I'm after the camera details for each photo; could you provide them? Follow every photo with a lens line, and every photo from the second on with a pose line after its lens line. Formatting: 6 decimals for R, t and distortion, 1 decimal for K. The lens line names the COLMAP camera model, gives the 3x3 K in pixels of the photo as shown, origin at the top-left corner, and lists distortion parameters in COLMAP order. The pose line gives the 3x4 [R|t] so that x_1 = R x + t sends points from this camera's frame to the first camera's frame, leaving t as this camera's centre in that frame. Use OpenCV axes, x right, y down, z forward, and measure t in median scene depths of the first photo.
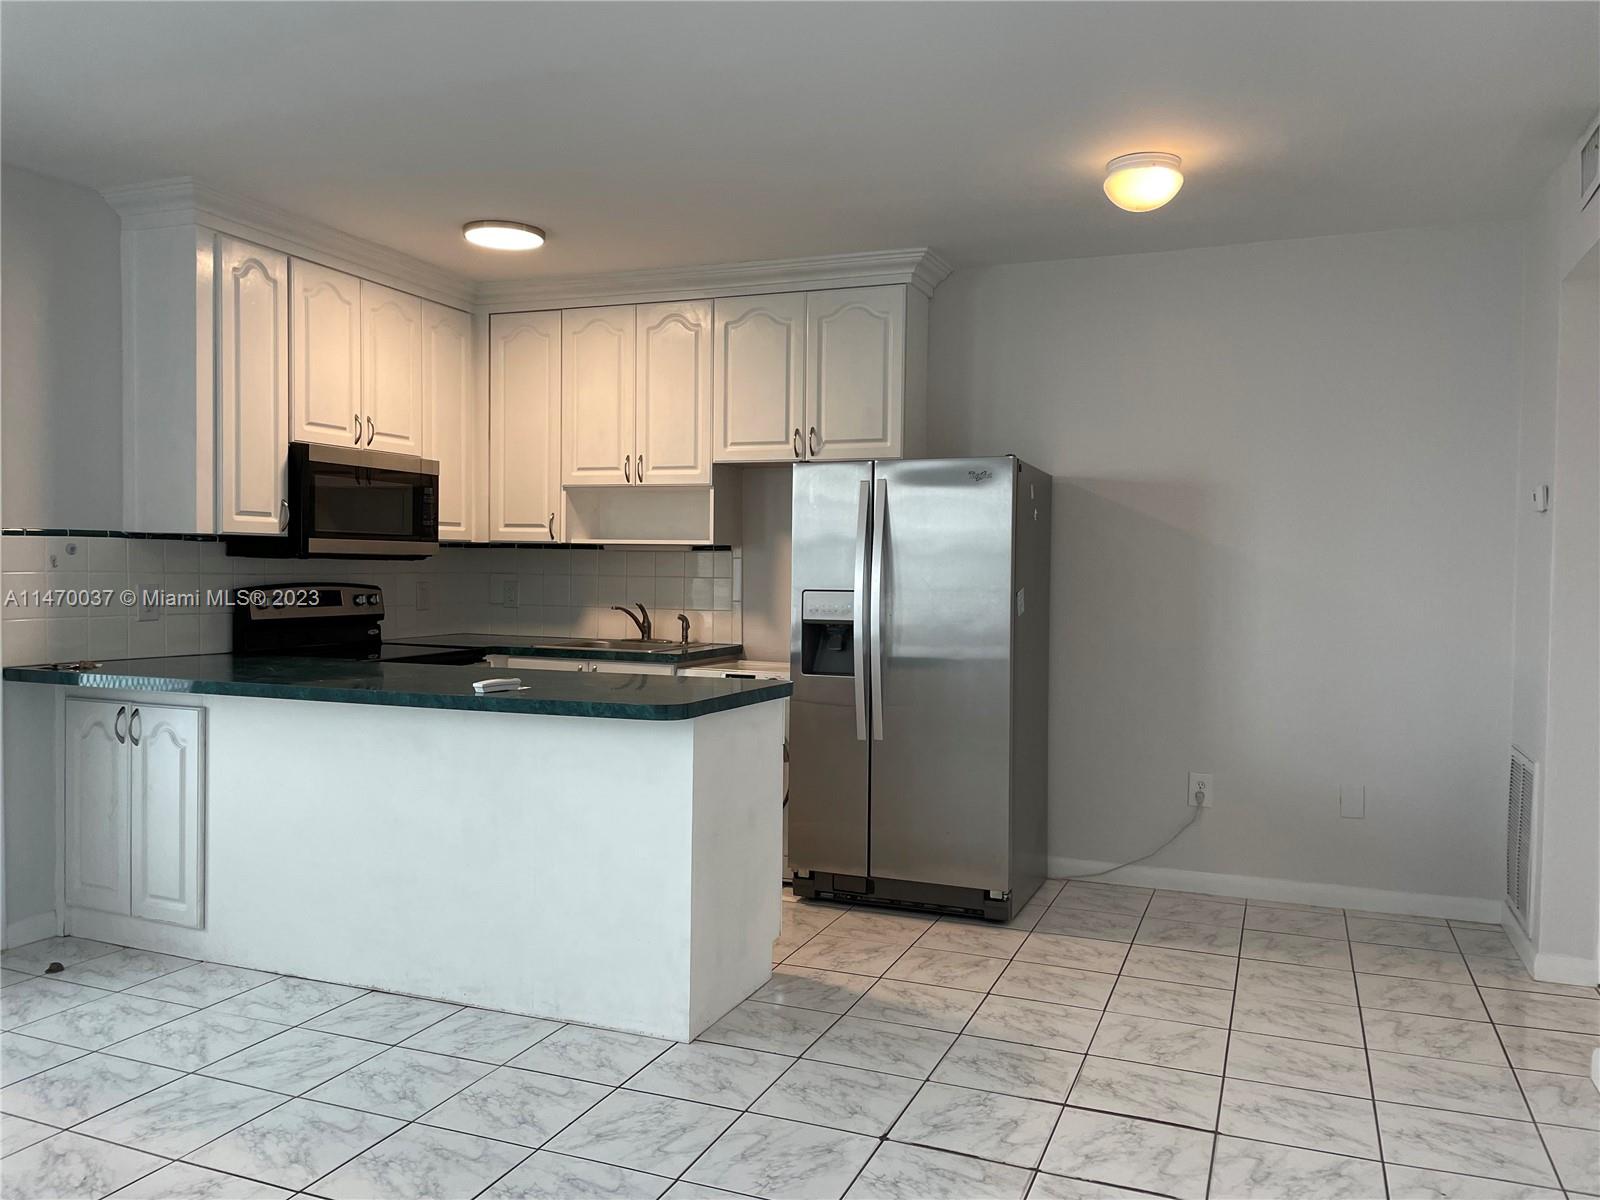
lens RADIAL K [[1208.6, 0, 792.9], [0, 1208.6, 599.6], [0, 0, 1]] dist [0.083665, -0.108629]
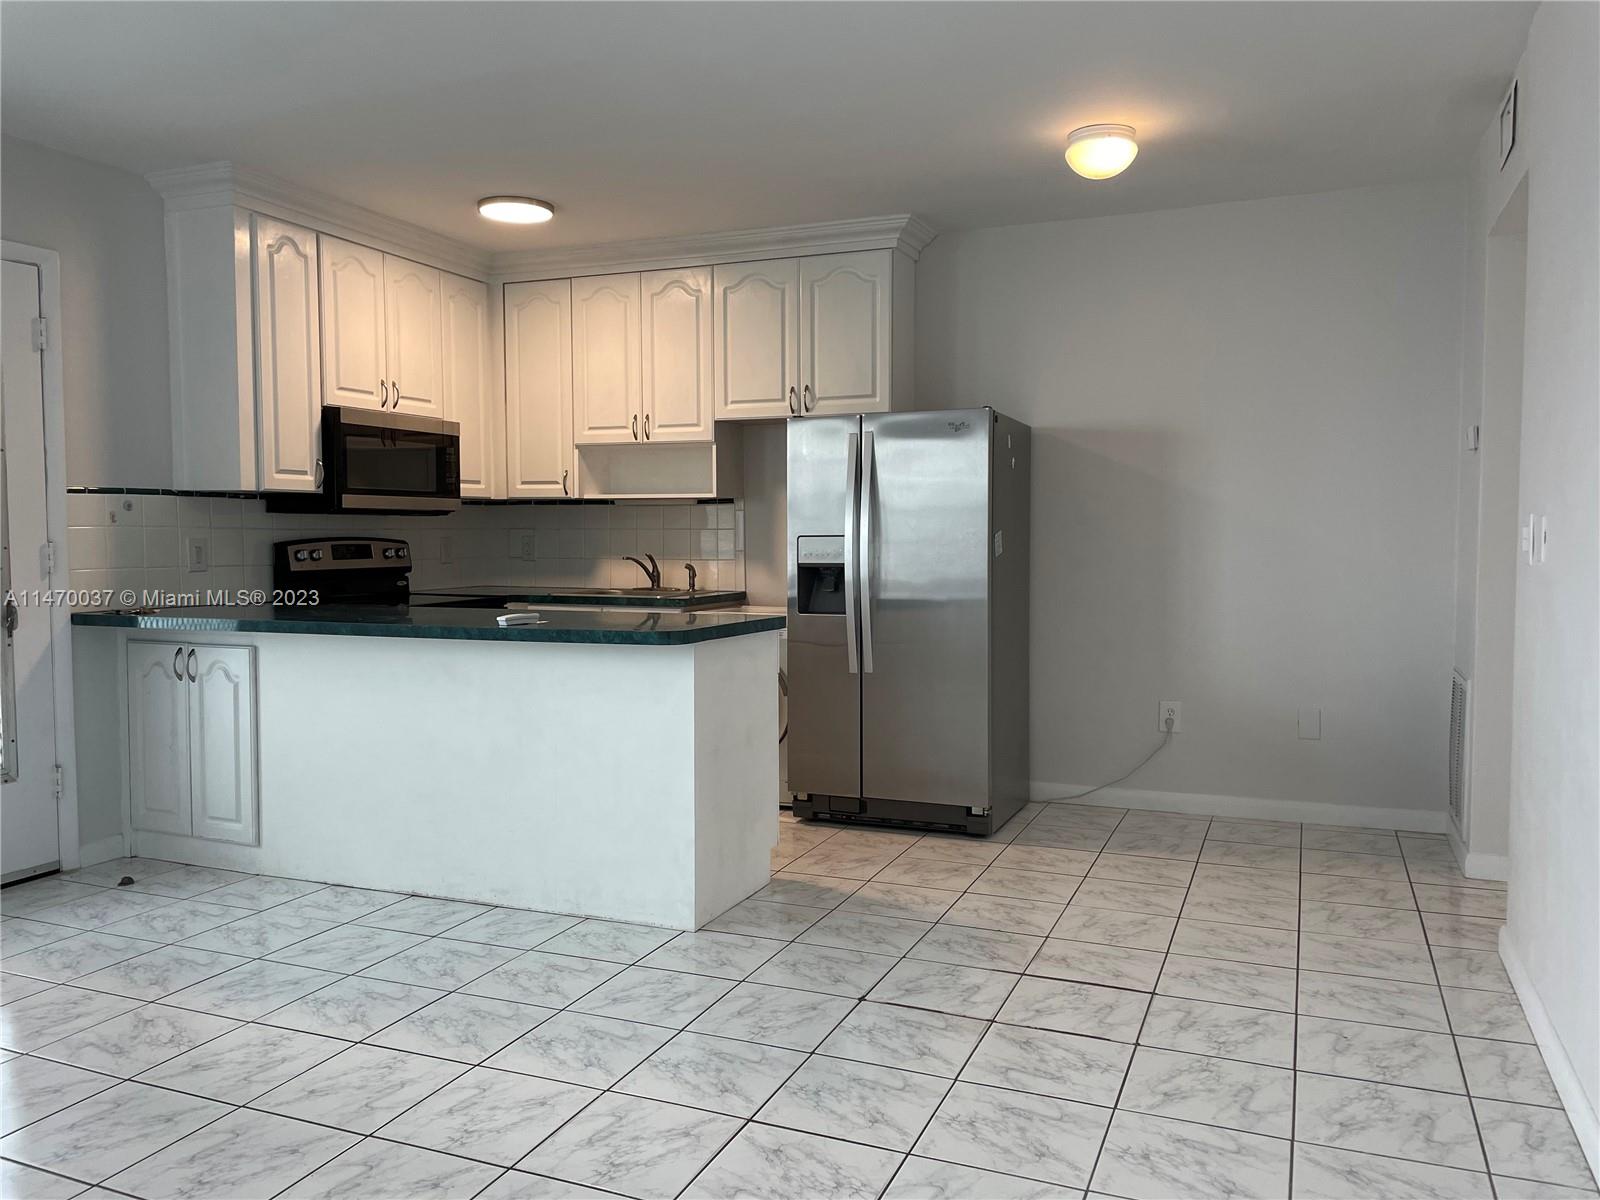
lens RADIAL K [[1208.6, 0, 795.5], [0, 1208.6, 593.6], [0, 0, 1]] dist [0.083665, -0.108629]
pose [[0.999828, -0.014000, -0.012181, 0.016783], [0.014281, 0.999627, 0.023258, 0.016711], [0.011851, -0.023428, 0.999655, -0.074328]]
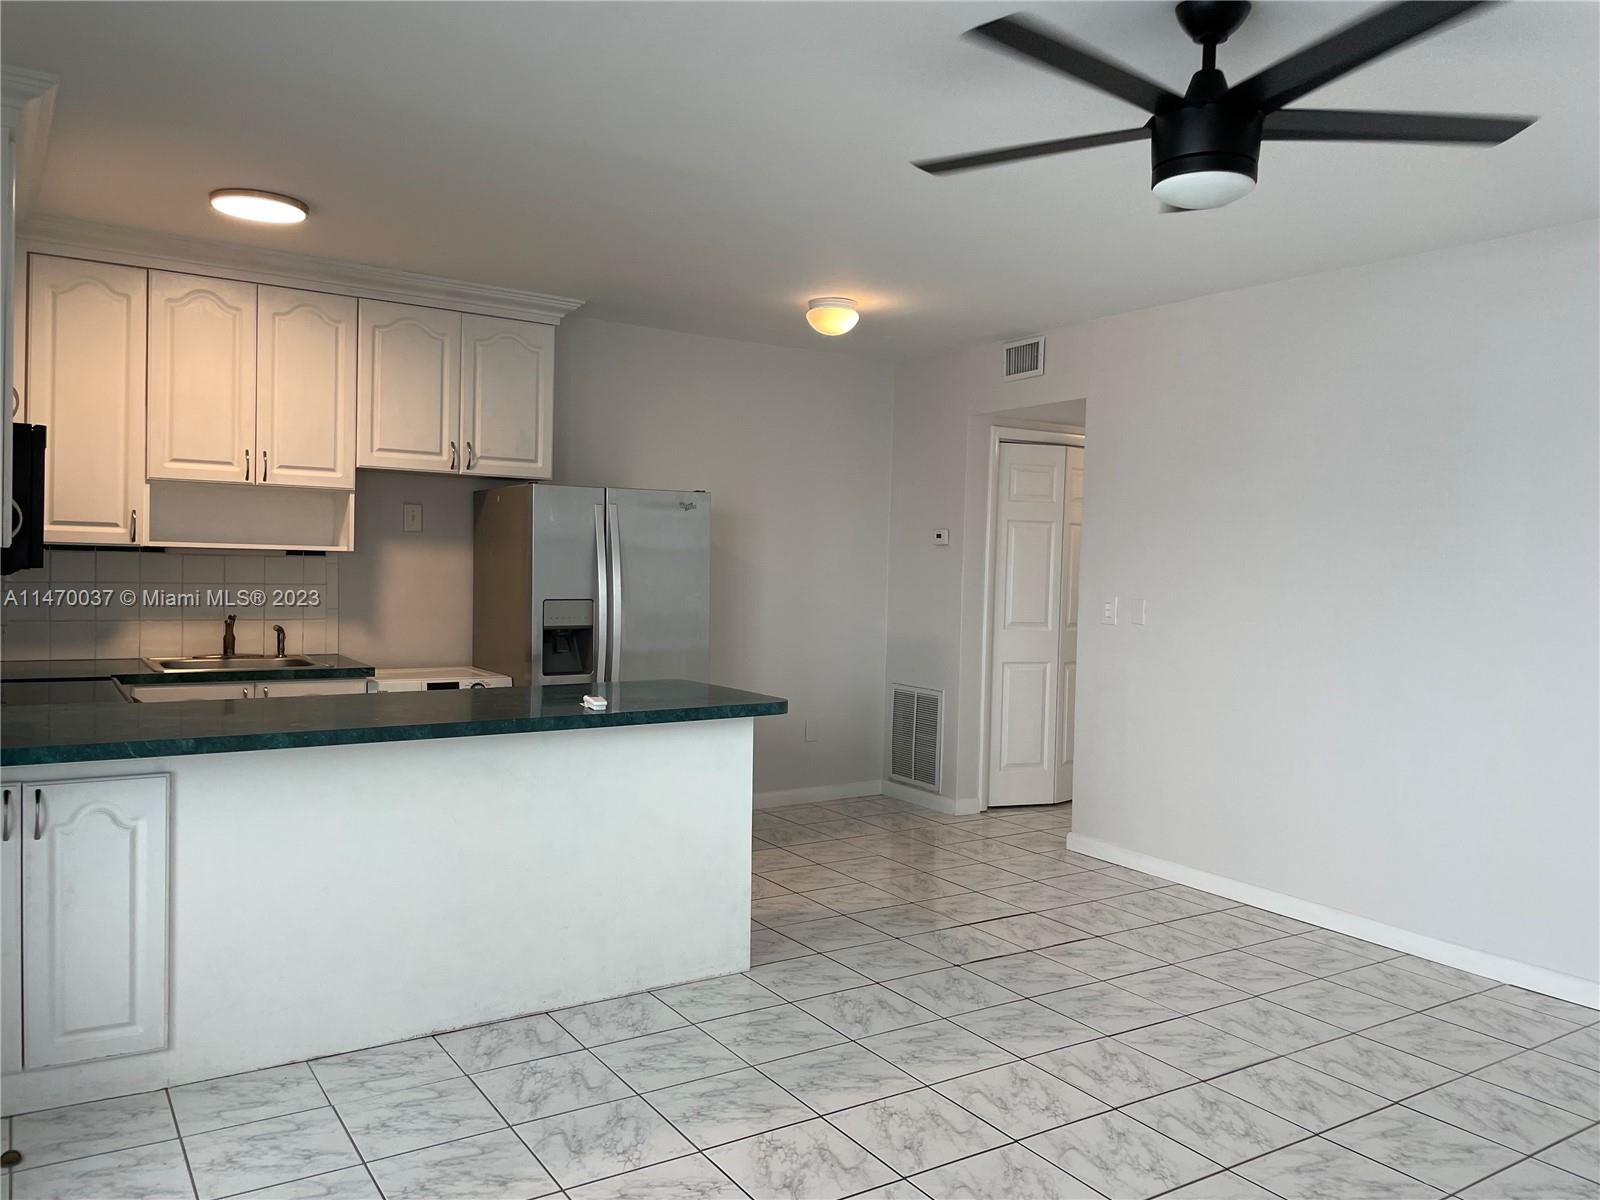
lens RADIAL K [[1208.6, 0, 798.9], [0, 1208.6, 586.0], [0, 0, 1]] dist [0.083665, -0.108629]
pose [[0.570253, -0.018536, 0.821260, -0.693861], [0.006213, 0.999814, 0.018252, -0.034961], [-0.821446, -0.005306, 0.570262, 0.159000]]
